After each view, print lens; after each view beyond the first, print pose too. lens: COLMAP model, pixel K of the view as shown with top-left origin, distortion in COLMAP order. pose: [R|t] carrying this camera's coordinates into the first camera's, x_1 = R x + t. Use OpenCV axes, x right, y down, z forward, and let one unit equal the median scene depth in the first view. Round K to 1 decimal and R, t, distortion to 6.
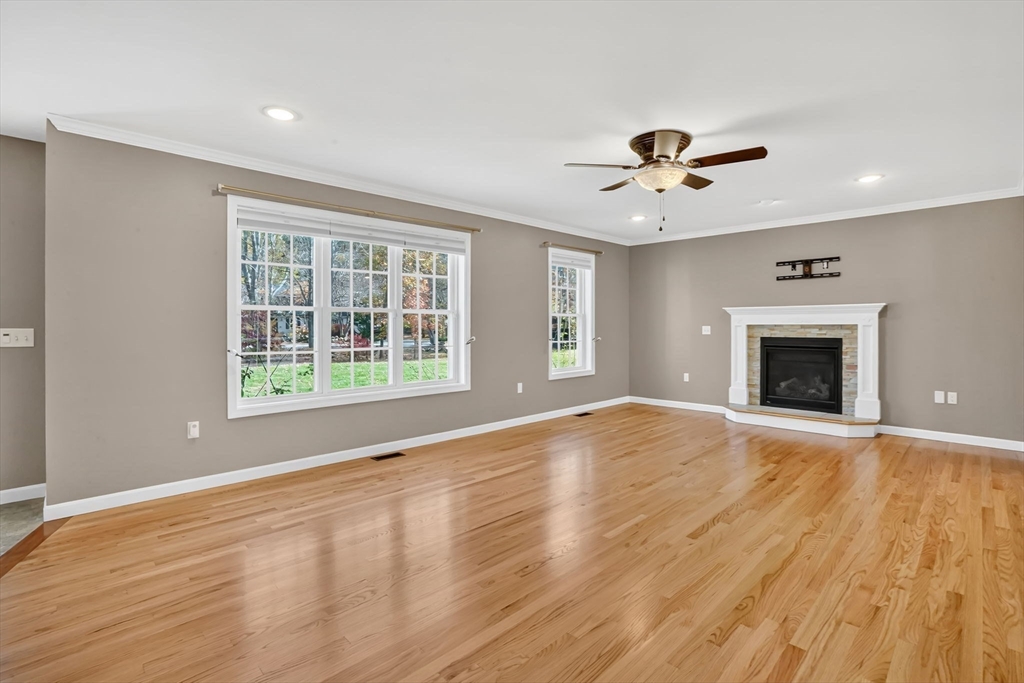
lens RADIAL K [[479.2, 0, 518.7], [0, 479.2, 326.8], [0, 0, 1]] dist [-0.041748, 0.001176]
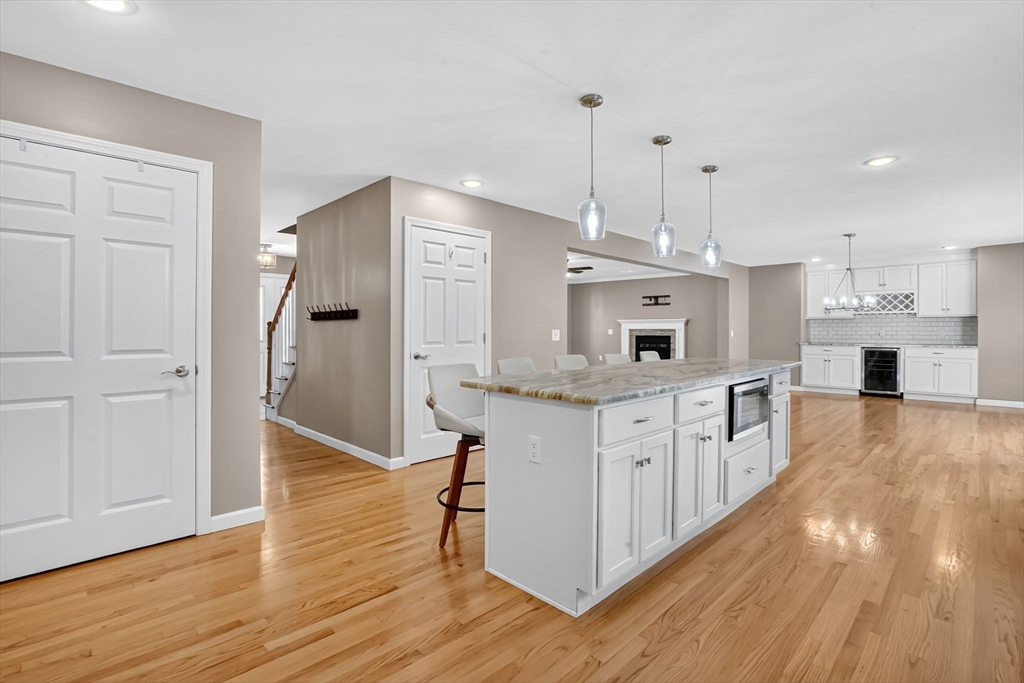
lens RADIAL K [[470.6, 0, 529.4], [0, 470.6, 335.8], [0, 0, 1]] dist [-0.001632, -0.000095]
pose [[0.999598, 0.000304, 0.028335, 0.031915], [-0.000585, 0.999951, 0.009892, 0.004589], [-0.028331, -0.009904, 0.999550, -0.957709]]
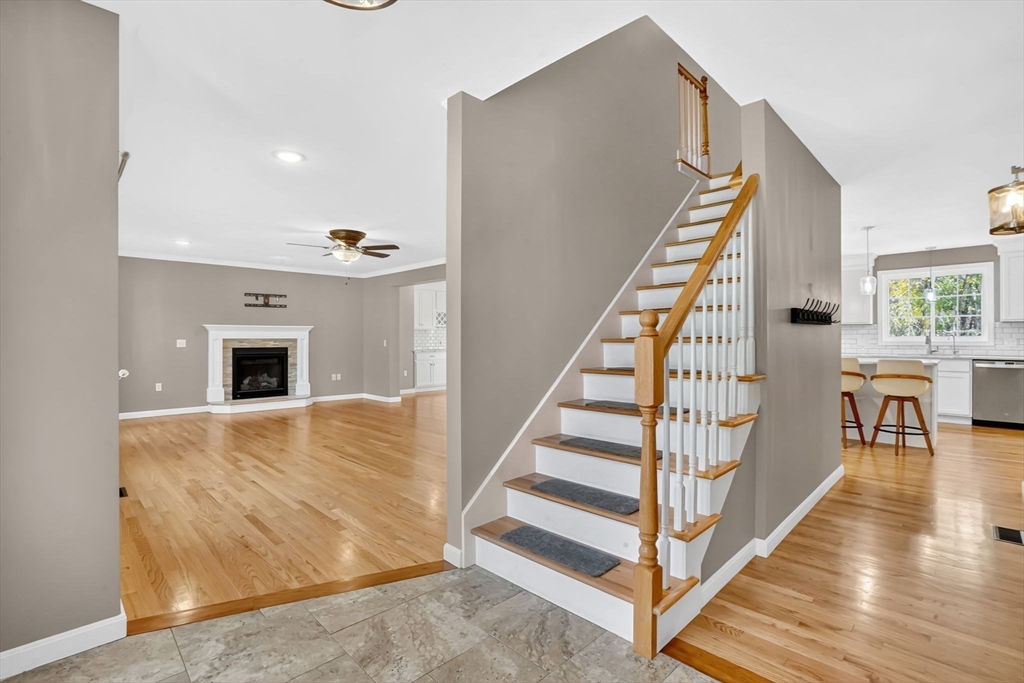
lens RADIAL K [[471.5, 0, 507.7], [0, 471.5, 334.0], [0, 0, 1]] dist [-0.040804, 0.000797]
pose [[0.018755, 0.010511, 0.999769, -0.839266], [0.006343, 0.999923, -0.010632, 0.001646], [-0.999804, 0.006541, 0.018687, 0.227503]]
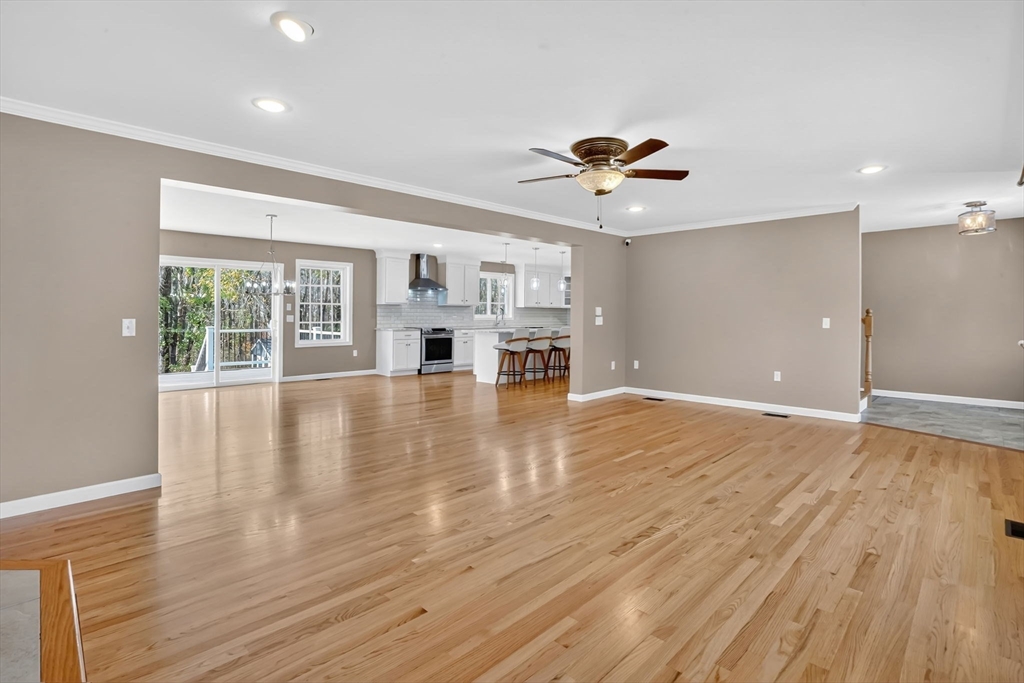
lens RADIAL K [[485.2, 0, 524.8], [0, 485.2, 314.5], [0, 0, 1]] dist [-0.031616, 0.000577]
pose [[-0.999979, -0.001932, -0.006162, 0.267627], [-0.001946, 0.999996, 0.002231, -0.005515], [0.006157, 0.002243, -0.999979, 1.234027]]
